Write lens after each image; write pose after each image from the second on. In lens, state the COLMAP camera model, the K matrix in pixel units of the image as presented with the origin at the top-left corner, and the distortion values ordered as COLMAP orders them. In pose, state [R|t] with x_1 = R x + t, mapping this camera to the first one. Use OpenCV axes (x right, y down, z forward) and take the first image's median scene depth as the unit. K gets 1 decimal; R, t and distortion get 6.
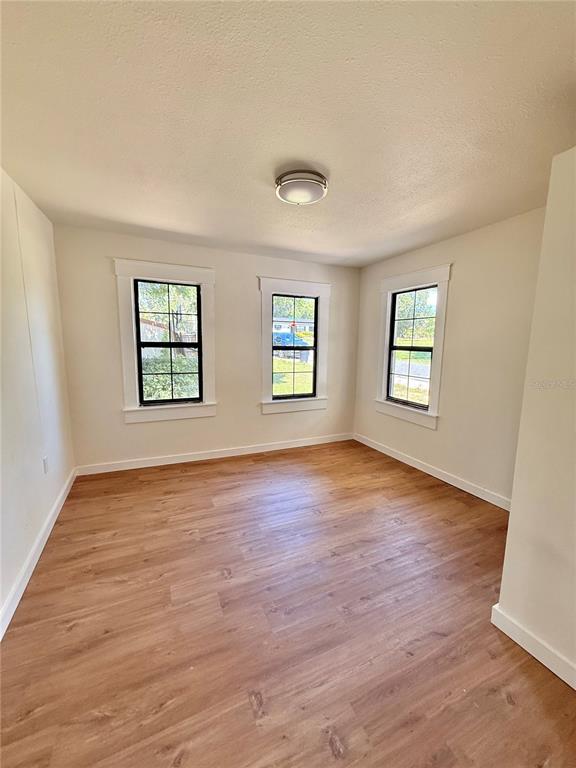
lens RADIAL K [[306.1, 0, 289.1], [0, 306.1, 383.6], [0, 0, 1]] dist [0.000152, 0.000243]
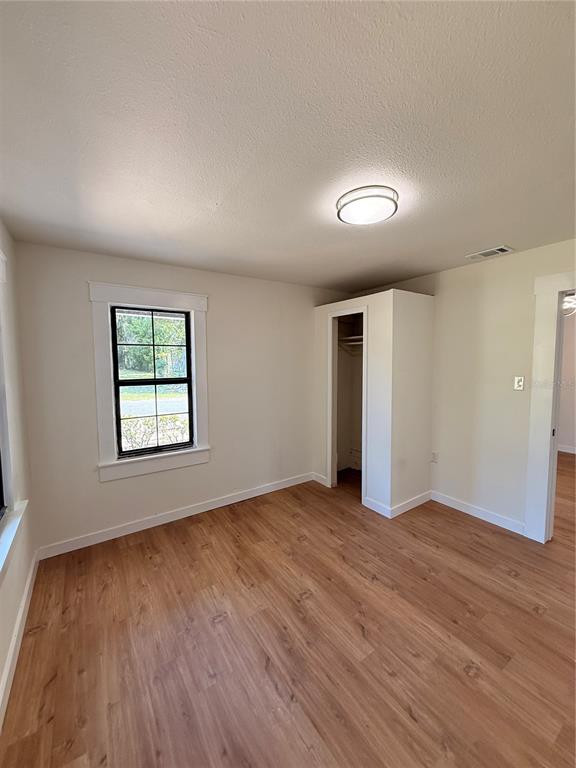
lens RADIAL K [[306.1, 0, 289.1], [0, 306.1, 383.6], [0, 0, 1]] dist [0.000152, 0.000243]
pose [[-0.162208, -0.081001, 0.983426, -0.565215], [0.143876, 0.984033, 0.104782, -0.180181], [-0.976211, 0.158488, -0.147964, 0.970341]]
